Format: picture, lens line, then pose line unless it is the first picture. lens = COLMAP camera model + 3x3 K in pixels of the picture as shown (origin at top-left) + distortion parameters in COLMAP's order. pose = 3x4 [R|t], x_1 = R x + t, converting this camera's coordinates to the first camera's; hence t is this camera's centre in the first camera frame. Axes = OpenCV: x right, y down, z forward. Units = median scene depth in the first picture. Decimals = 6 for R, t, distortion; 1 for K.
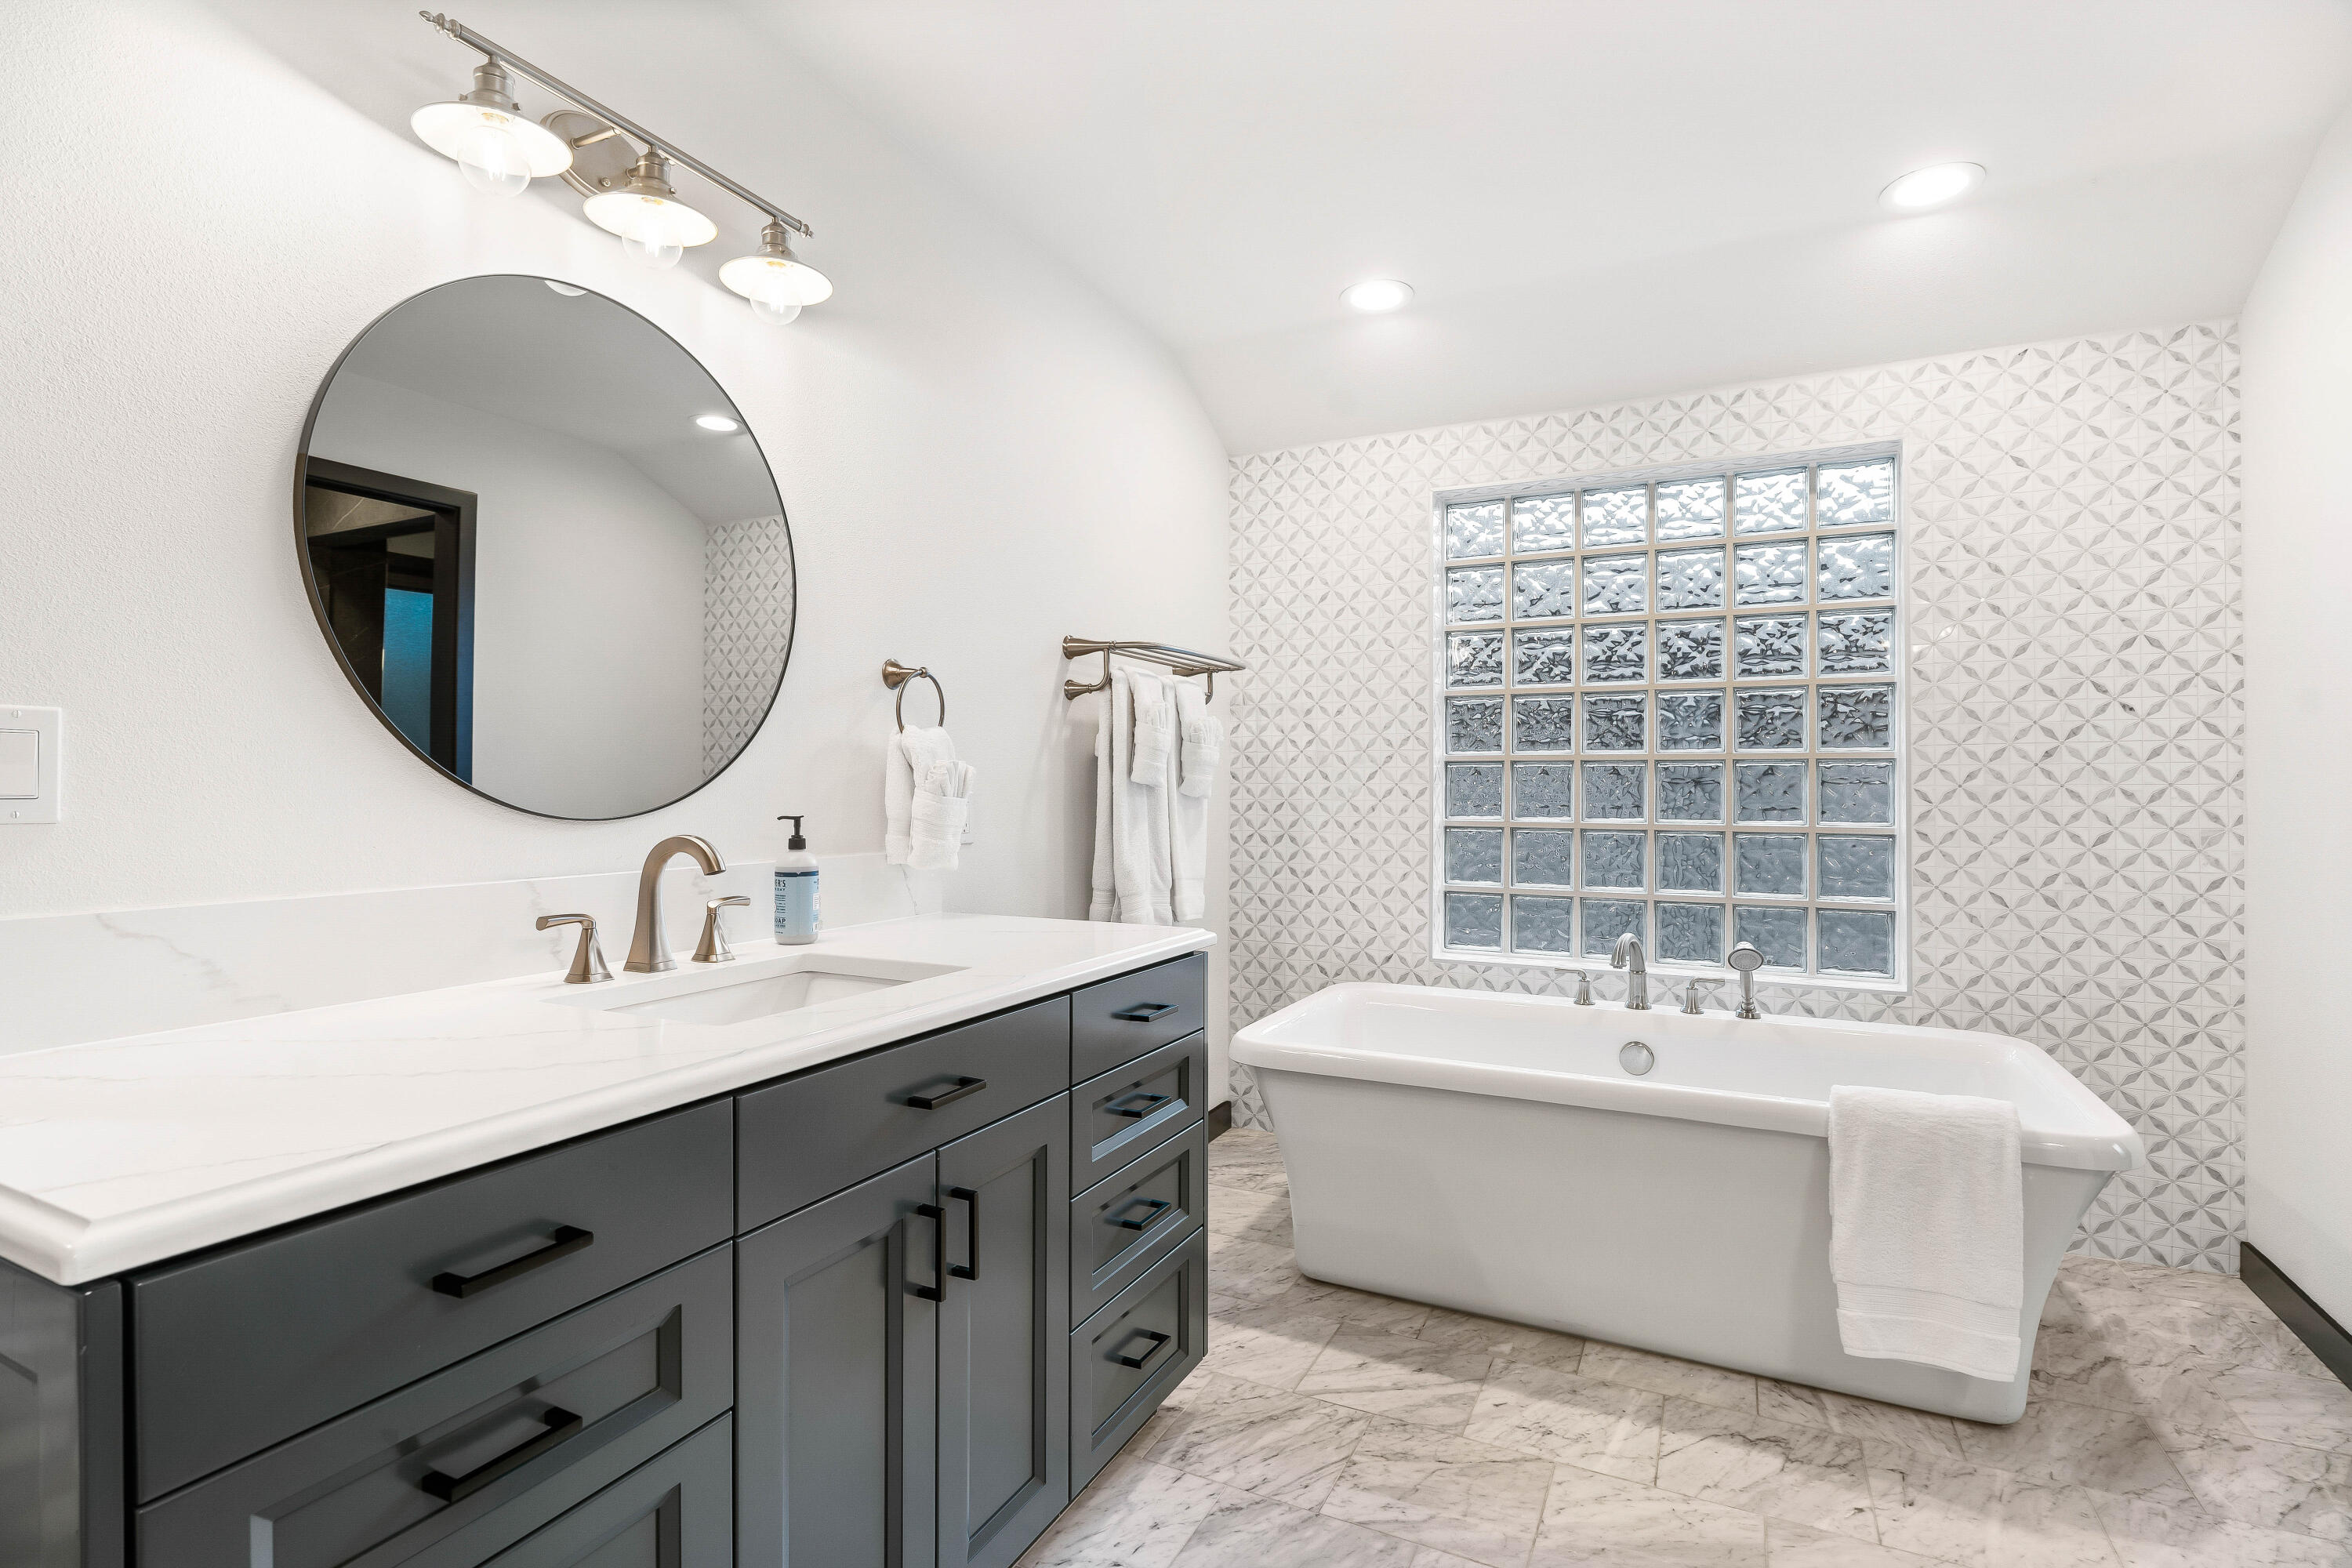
lens RADIAL K [[1124.3, 0, 1176.0], [0, 1124.3, 789.7], [0, 0, 1]] dist [-0.007340, -0.001538]
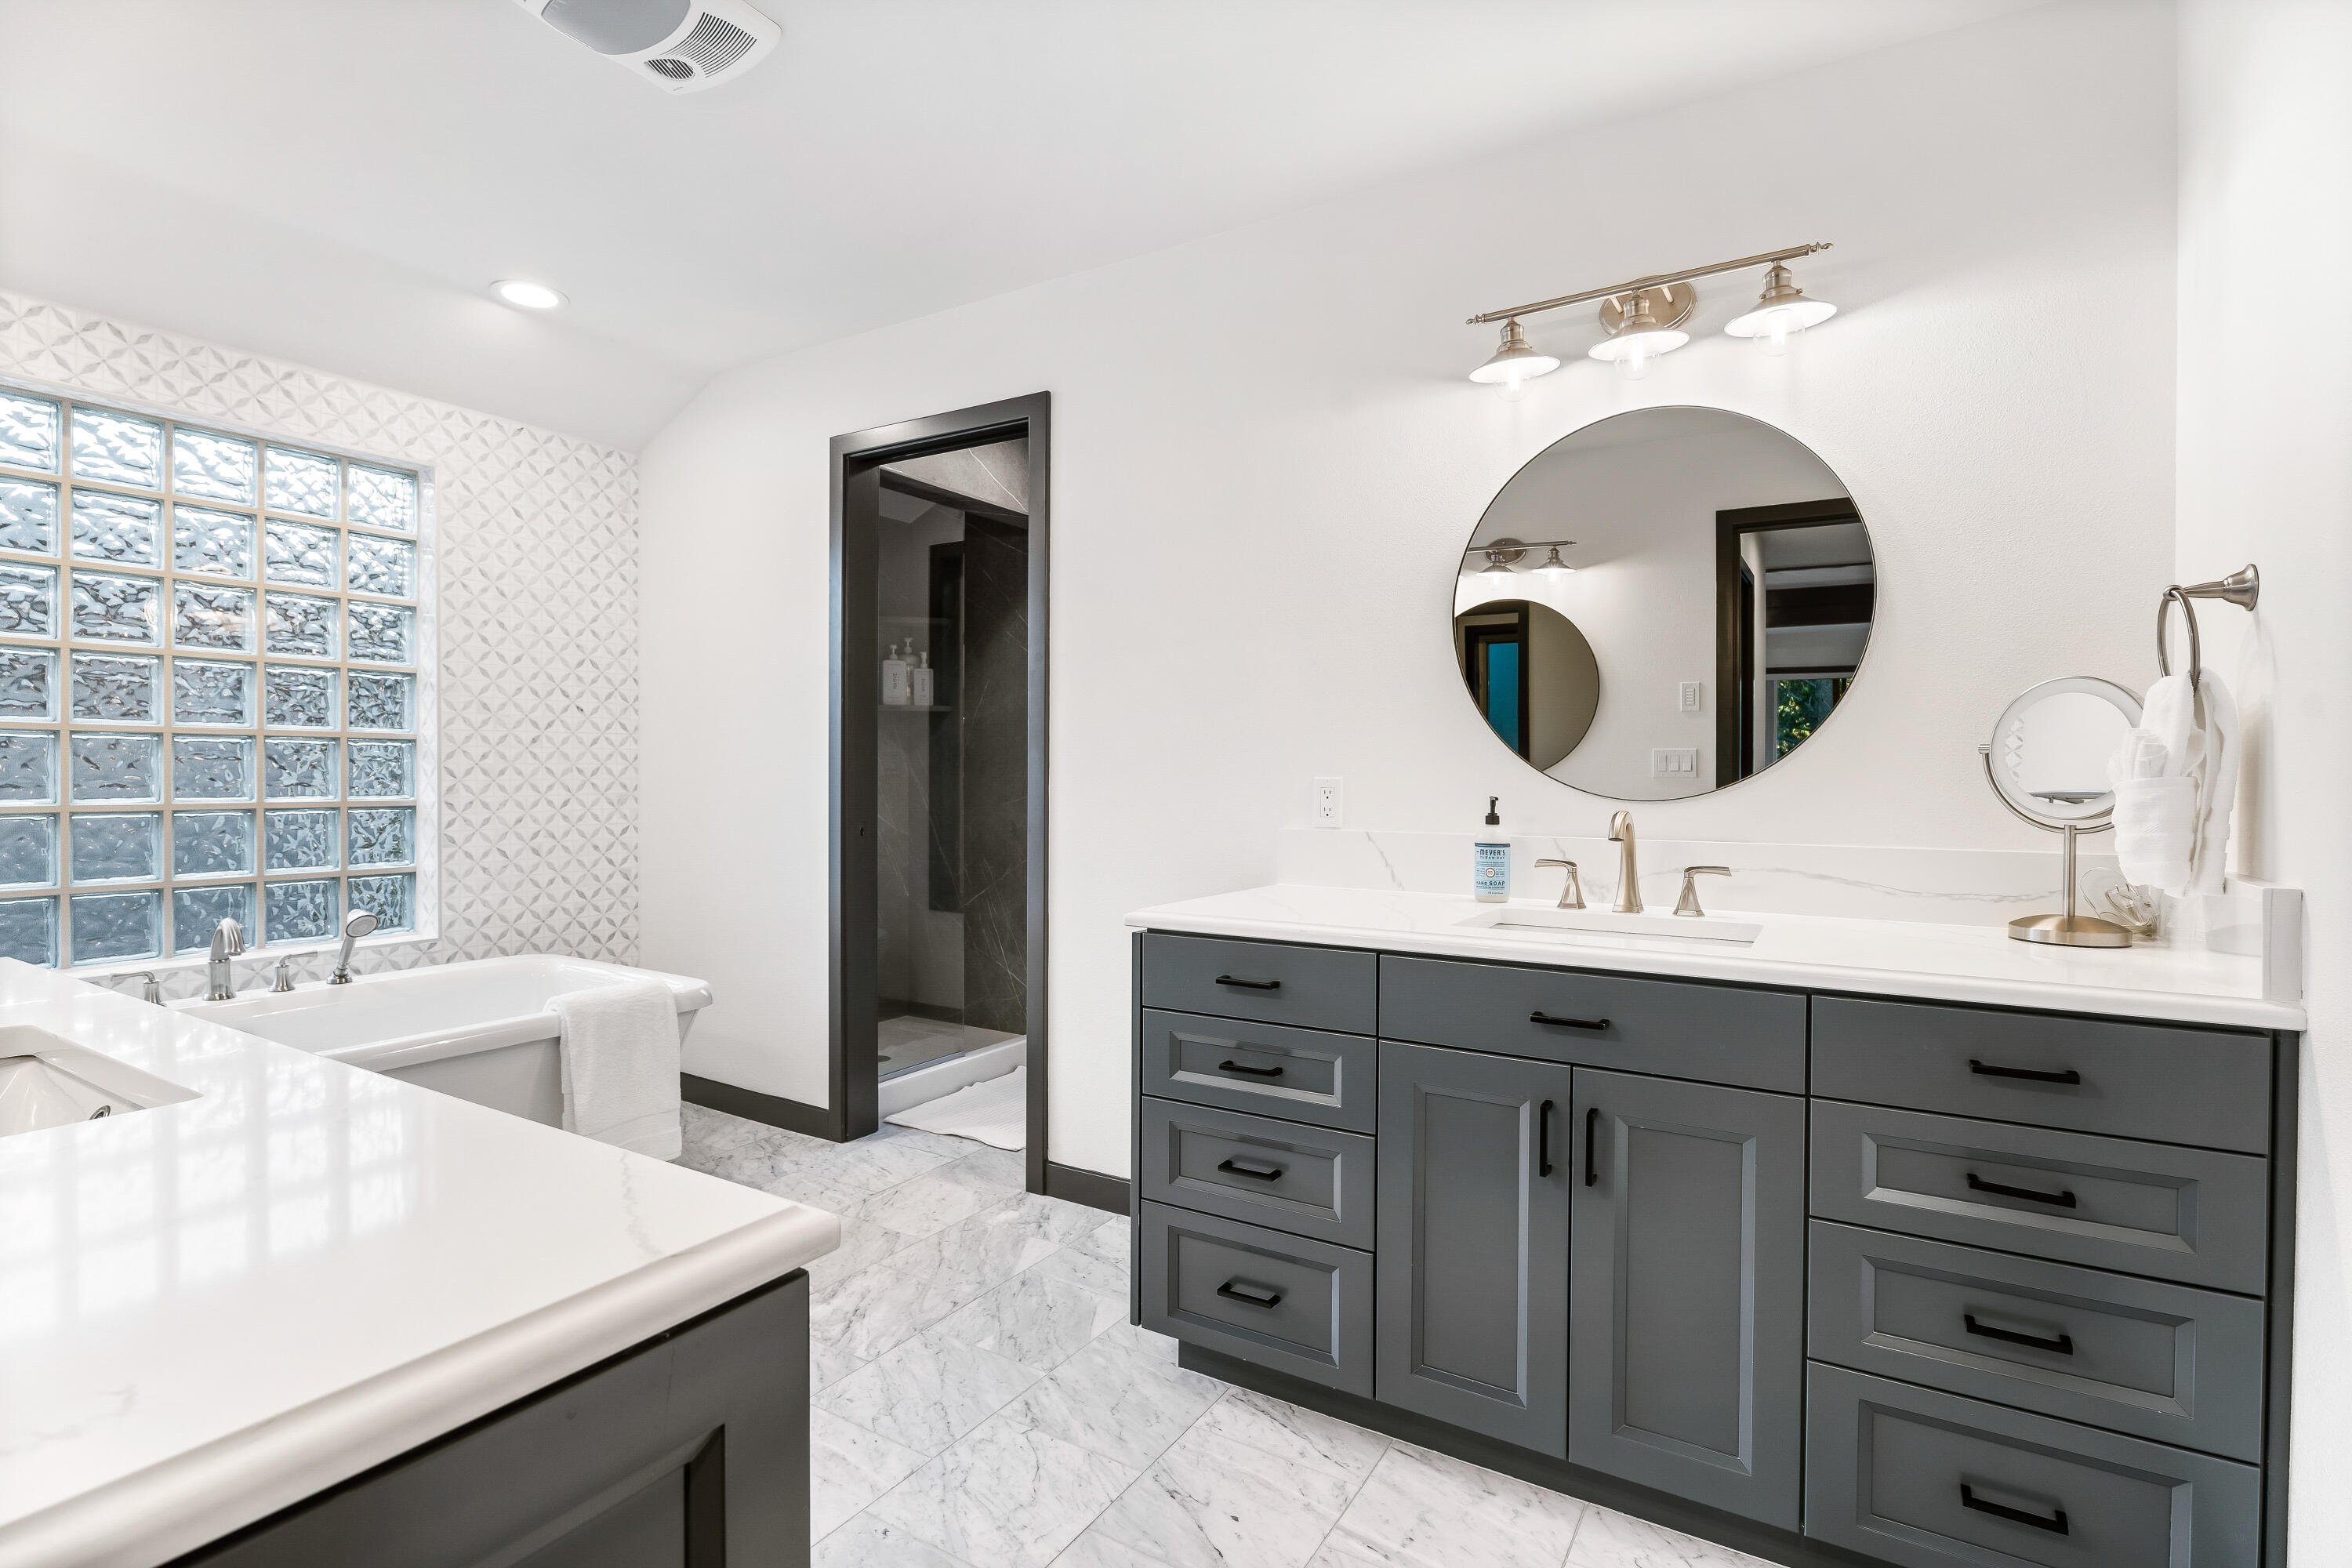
lens RADIAL K [[1124.3, 0, 1170.7], [0, 1124.3, 776.6], [0, 0, 1]] dist [-0.007340, -0.001538]
pose [[0.080182, -0.011493, 0.996714, -0.476577], [-0.014785, 0.999810, 0.012718, -0.016729], [-0.996671, -0.015757, 0.079997, 0.139651]]
